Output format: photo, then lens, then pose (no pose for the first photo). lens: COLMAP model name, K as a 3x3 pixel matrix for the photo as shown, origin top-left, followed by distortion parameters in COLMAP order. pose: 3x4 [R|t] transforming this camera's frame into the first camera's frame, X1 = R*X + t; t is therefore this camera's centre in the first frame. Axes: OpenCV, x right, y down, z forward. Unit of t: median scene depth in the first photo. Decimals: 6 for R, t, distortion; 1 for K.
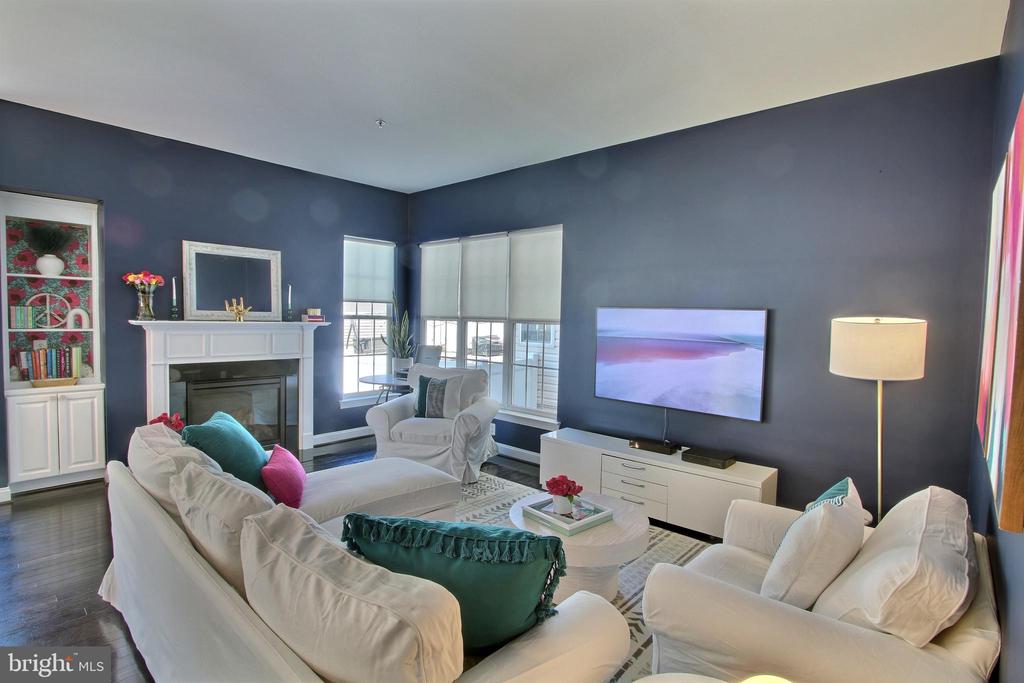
lens RADIAL K [[504.2, 0, 512.0], [0, 504.2, 341.5], [0, 0, 1]] dist [-0.004893, -0.000966]
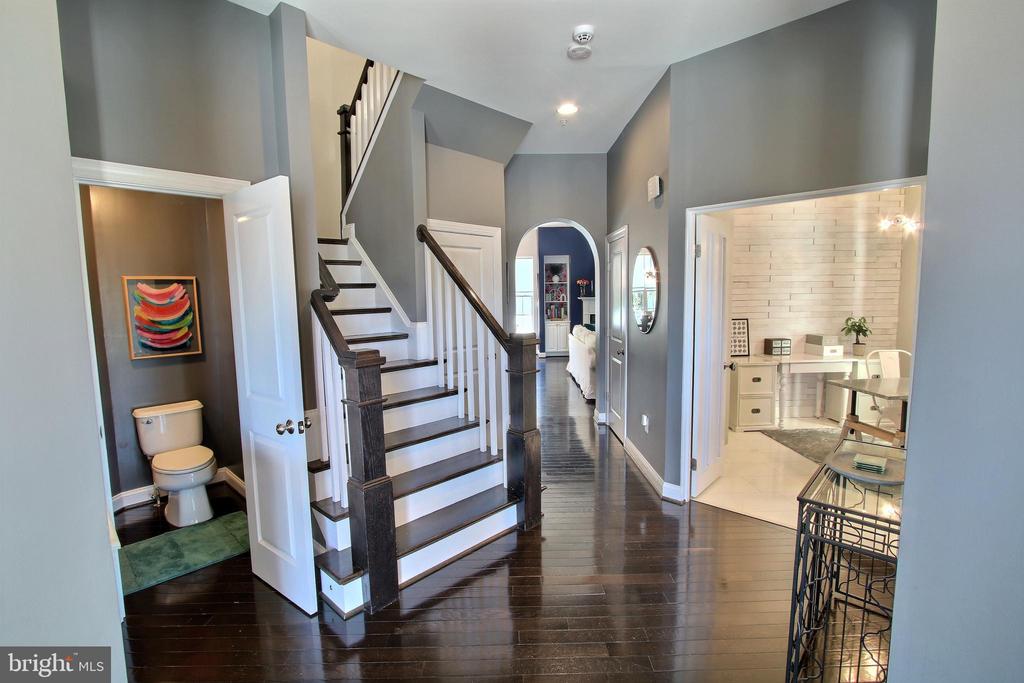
lens RADIAL K [[484.5, 0, 512.0], [0, 484.5, 341.5], [0, 0, 1]] dist [0.000211, 0.000197]
pose [[0.686740, 0.040515, -0.725773, 0.905138], [-0.005718, 0.998716, 0.050341, 0.065141], [0.726881, -0.030421, 0.686090, -1.062823]]
